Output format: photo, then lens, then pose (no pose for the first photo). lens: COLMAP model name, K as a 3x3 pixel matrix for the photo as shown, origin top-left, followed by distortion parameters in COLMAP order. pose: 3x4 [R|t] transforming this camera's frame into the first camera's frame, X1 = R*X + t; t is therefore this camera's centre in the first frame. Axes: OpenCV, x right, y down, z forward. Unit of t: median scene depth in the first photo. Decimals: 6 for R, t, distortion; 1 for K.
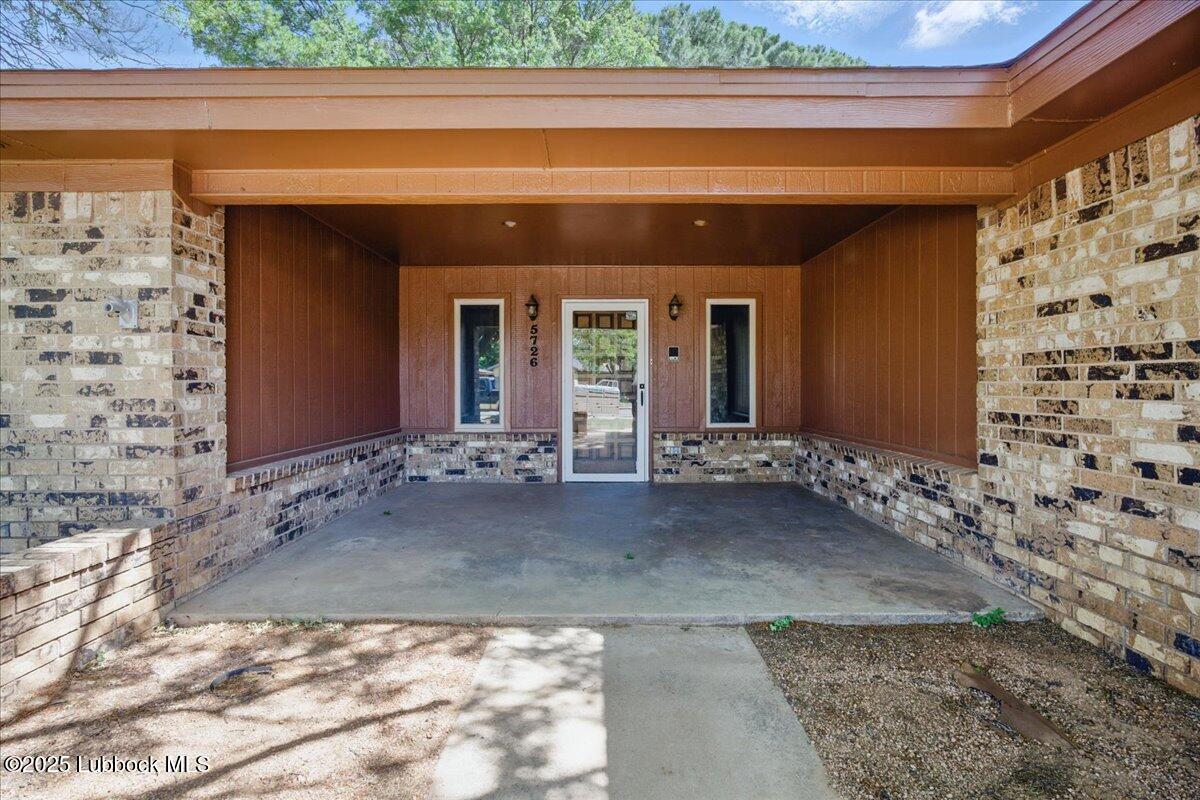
lens RADIAL K [[545.4, 0, 594.9], [0, 545.4, 386.8], [0, 0, 1]] dist [-0.001137, 0.000075]
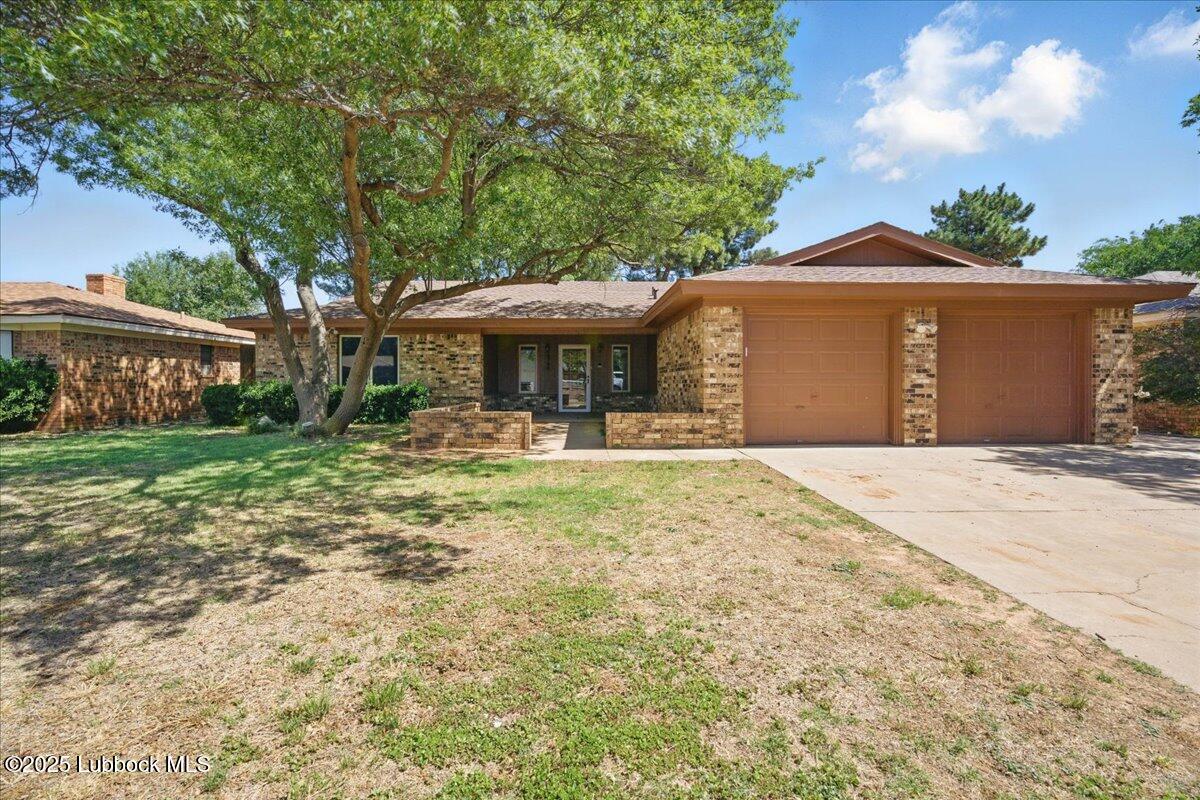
lens RADIAL K [[545.4, 0, 594.9], [0, 545.4, 386.8], [0, 0, 1]] dist [-0.001137, 0.000075]
pose [[0.999691, -0.000693, 0.024838, 0.116051], [0.000680, 1.000000, 0.000517, 0.104089], [-0.024838, -0.000500, 0.999691, -3.818693]]
